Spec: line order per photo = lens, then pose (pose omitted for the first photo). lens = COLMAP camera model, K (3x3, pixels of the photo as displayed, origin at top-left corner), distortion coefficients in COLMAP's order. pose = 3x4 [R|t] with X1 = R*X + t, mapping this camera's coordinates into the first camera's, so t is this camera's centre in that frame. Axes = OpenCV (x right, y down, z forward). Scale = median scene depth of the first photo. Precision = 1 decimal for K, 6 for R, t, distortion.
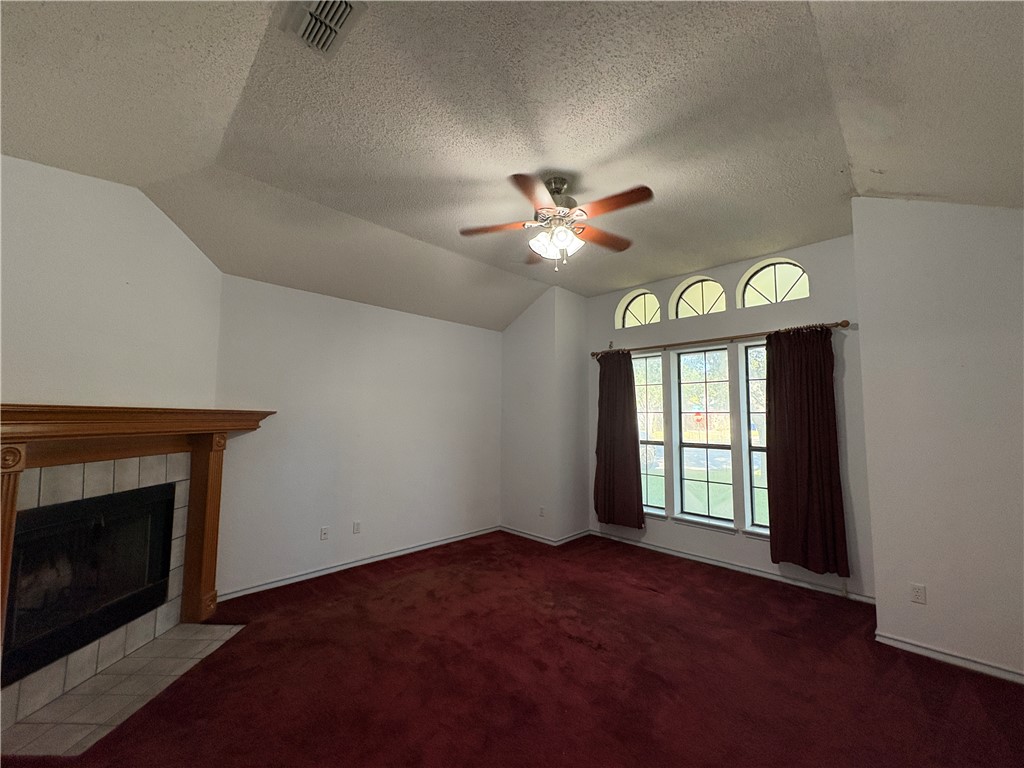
lens RADIAL K [[407.9, 0, 511.0], [0, 407.9, 389.5], [0, 0, 1]] dist [0.001510, -0.000061]
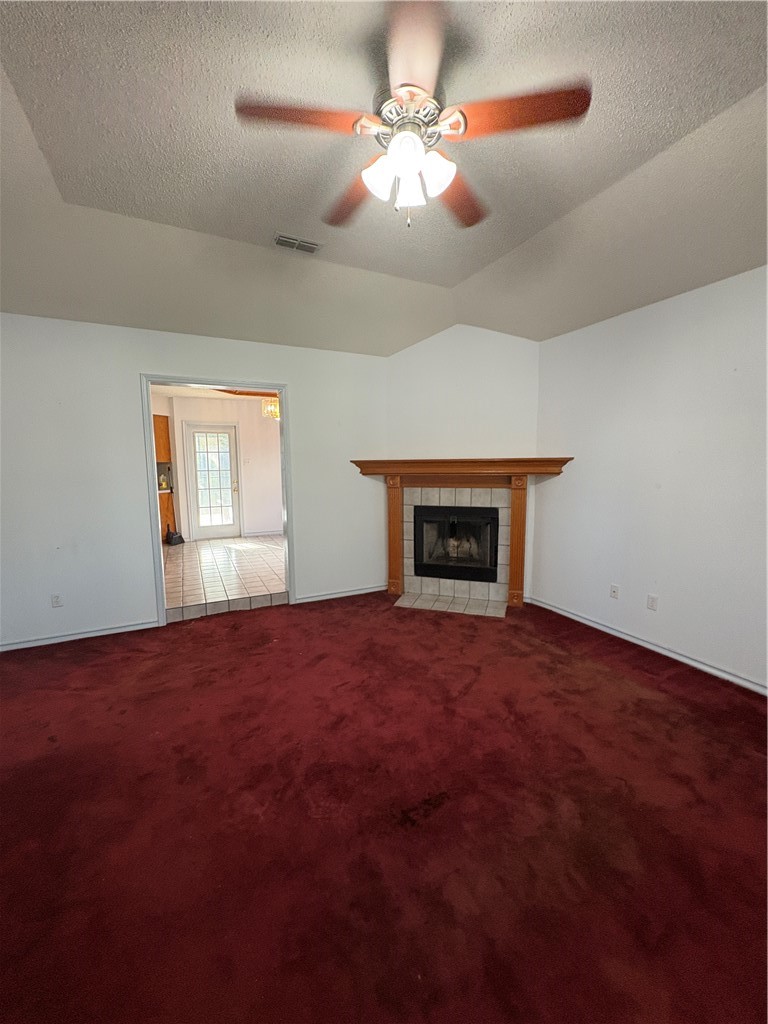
lens RADIAL K [[407.9, 0, 378.6], [0, 407.9, 513.8], [0, 0, 1]] dist [0.001510, -0.000061]
pose [[-0.332642, 0.113388, -0.936212, 0.678737], [0.072778, 0.992871, 0.094392, 0.070679], [0.940241, -0.036737, -0.338522, 1.014942]]
